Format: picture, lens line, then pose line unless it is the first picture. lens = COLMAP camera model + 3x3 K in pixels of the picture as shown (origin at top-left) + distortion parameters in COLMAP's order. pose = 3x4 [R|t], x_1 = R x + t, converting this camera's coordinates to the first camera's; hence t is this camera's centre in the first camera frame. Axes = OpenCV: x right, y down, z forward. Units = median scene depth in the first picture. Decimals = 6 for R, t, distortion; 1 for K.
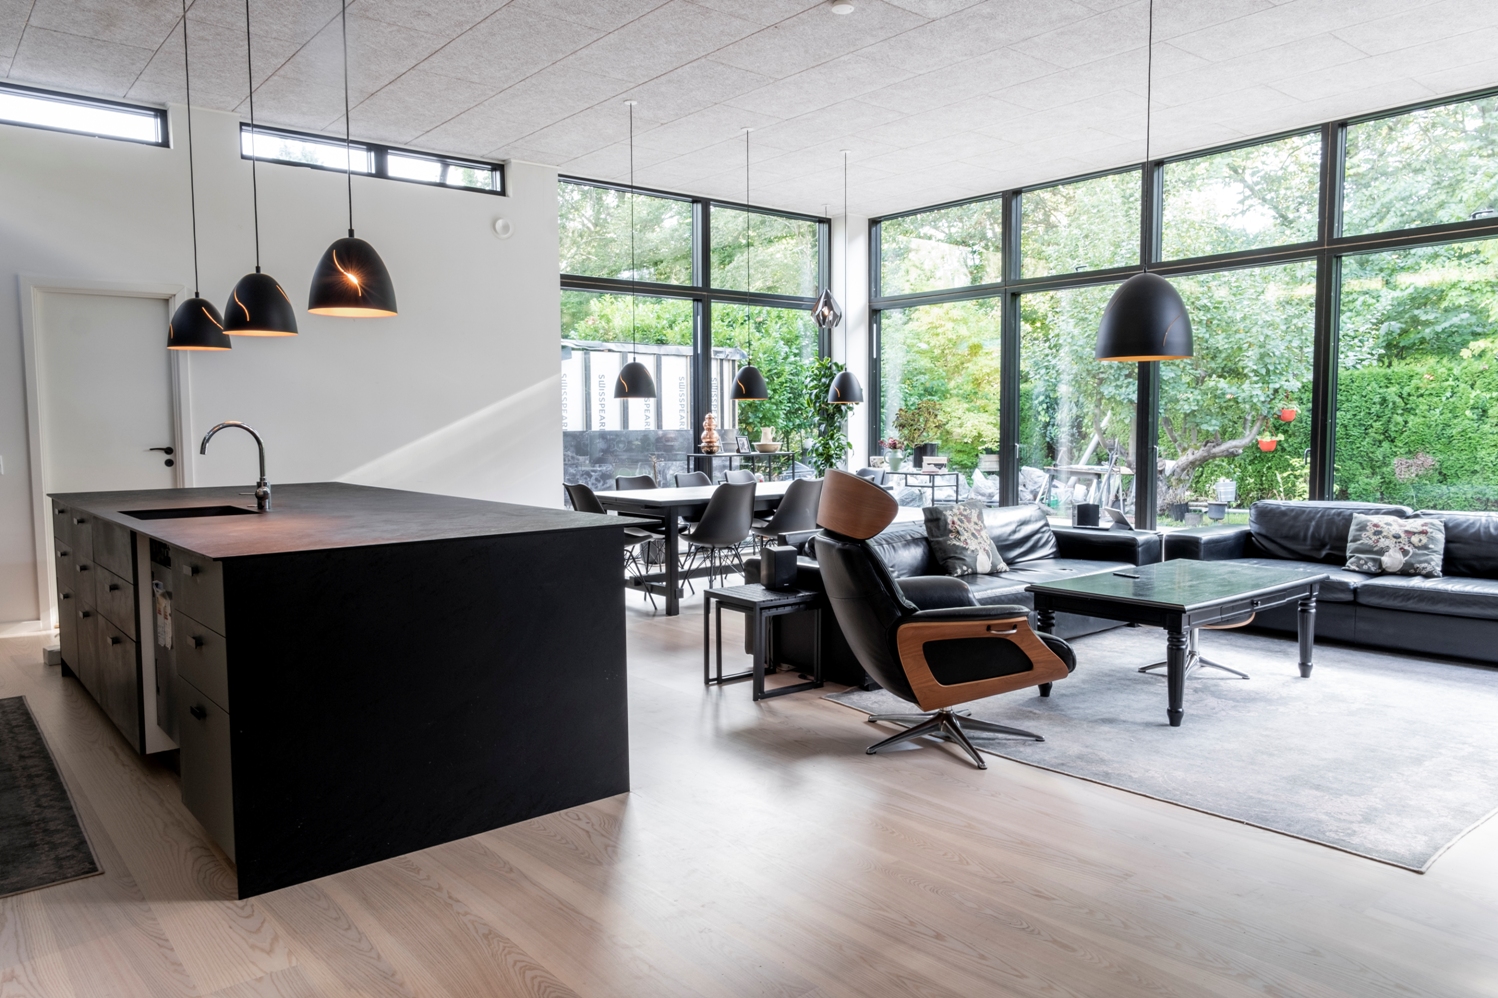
lens RADIAL K [[1053.1, 0, 749.0], [0, 1053.1, 499.0], [0, 0, 1]] dist [0.008381, 0.004059]
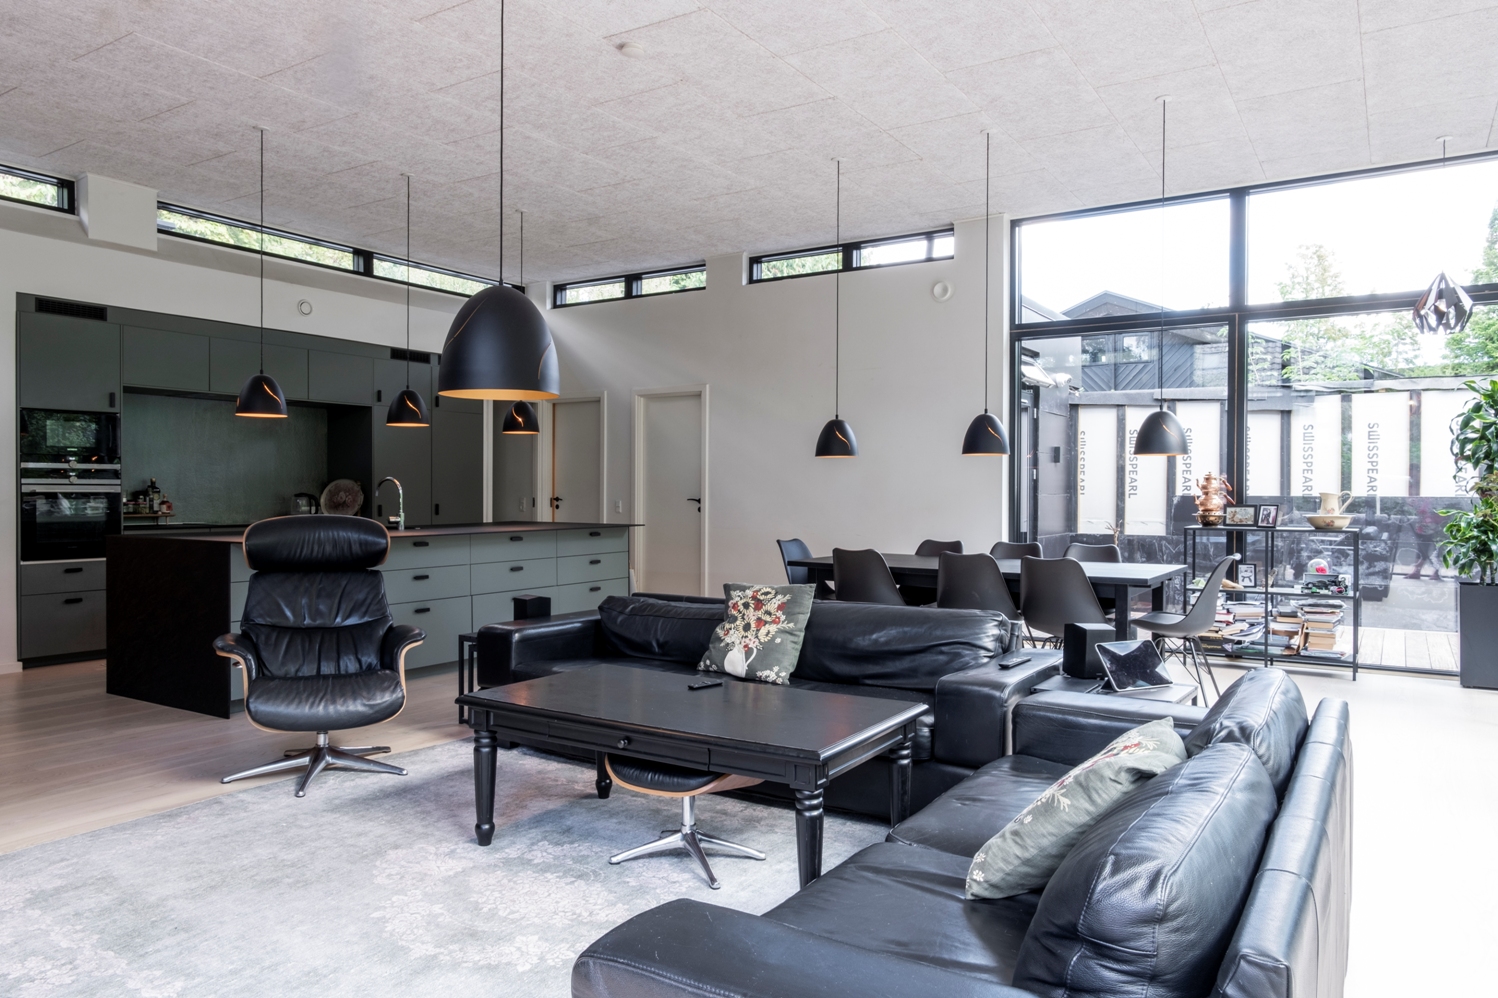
lens RADIAL K [[1028.6, 0, 749.0], [0, 1028.6, 499.0], [0, 0, 1]] dist [-0.003088, -0.000398]
pose [[0.295264, 0.016858, -0.955267, 0.935595], [-0.077247, 0.996992, -0.006282, -0.053479], [0.952288, 0.075646, 0.295678, 0.781318]]
